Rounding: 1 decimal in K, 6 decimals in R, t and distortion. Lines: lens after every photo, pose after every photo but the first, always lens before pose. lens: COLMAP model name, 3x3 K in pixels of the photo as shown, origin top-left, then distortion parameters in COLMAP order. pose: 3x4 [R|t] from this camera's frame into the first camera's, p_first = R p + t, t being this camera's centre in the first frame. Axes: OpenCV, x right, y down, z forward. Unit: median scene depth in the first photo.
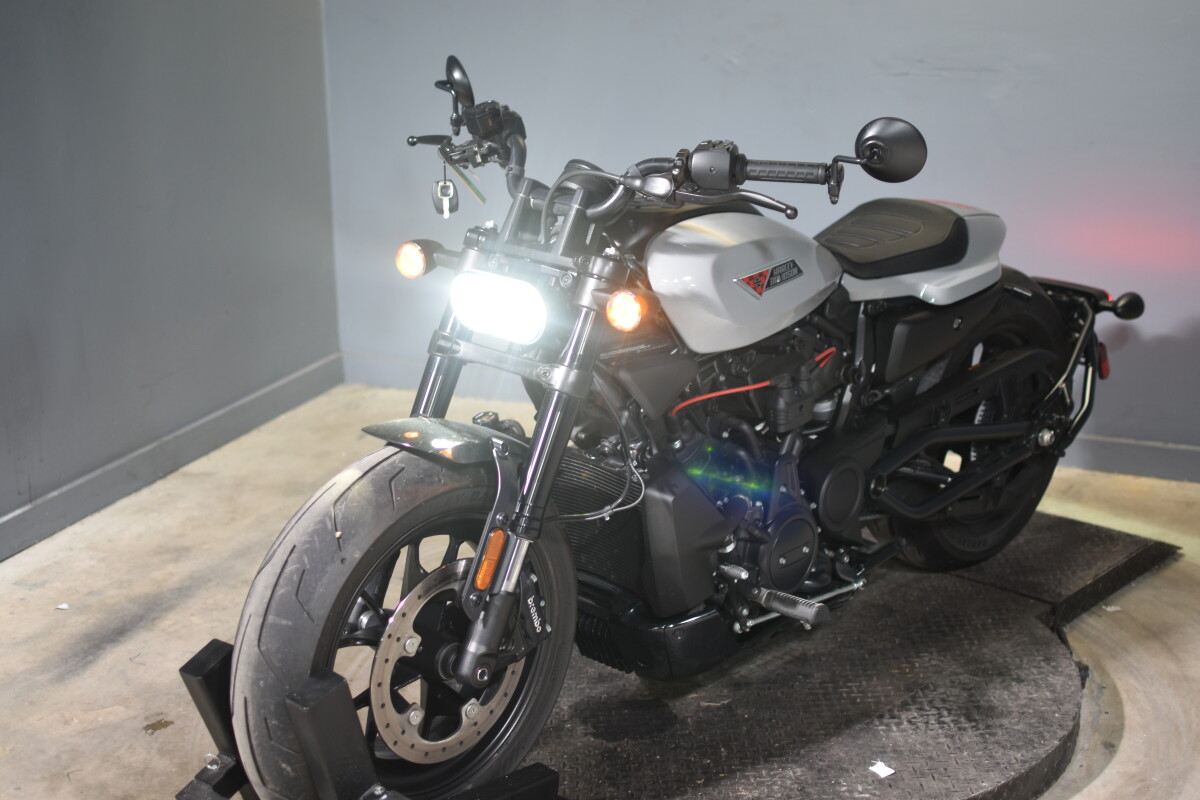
lens RADIAL K [[1847.9, 0, 600.0], [0, 1847.9, 400.0], [0, 0, 1]] dist [-0.007423, -0.003591]
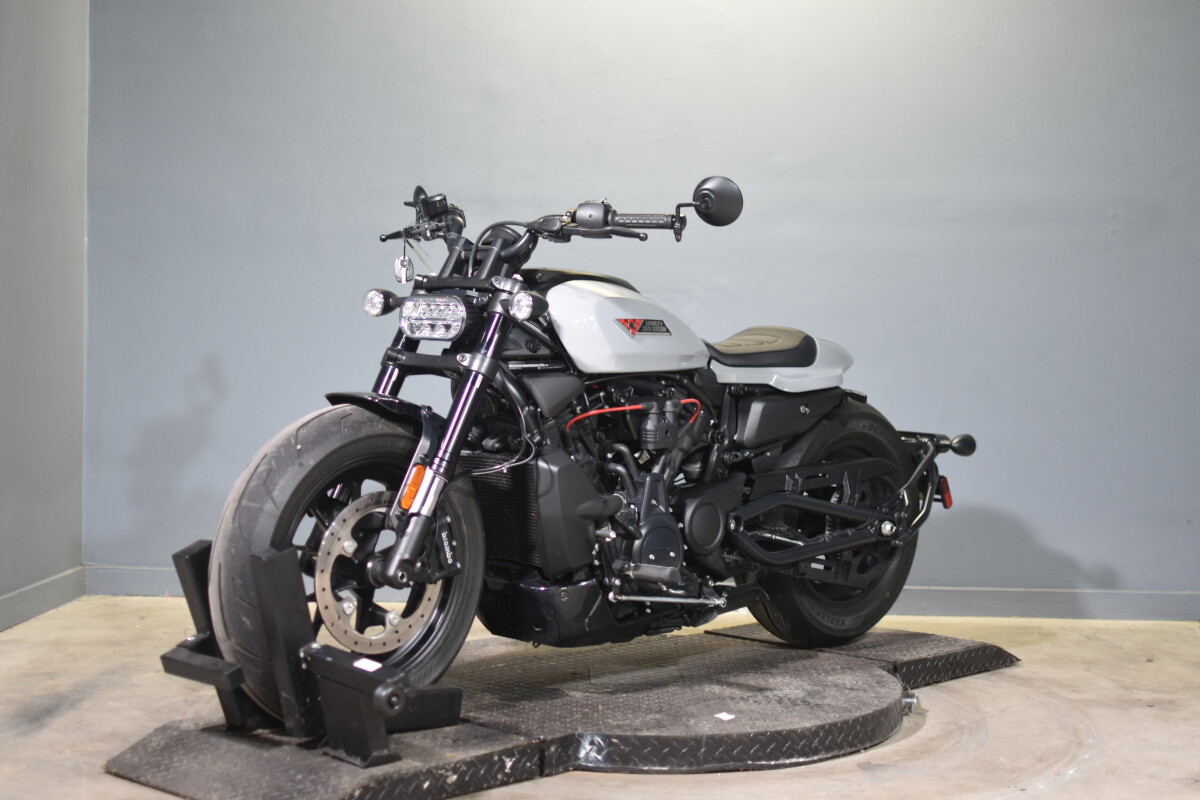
lens RADIAL K [[1847.9, 0, 600.0], [0, 1847.9, 400.0], [0, 0, 1]] dist [-0.007423, -0.003591]
pose [[0.999285, 0.030524, -0.022302, 0.098274], [-0.035318, 0.964188, -0.262858, 0.354692], [0.013480, 0.263458, 0.964577, -0.282751]]
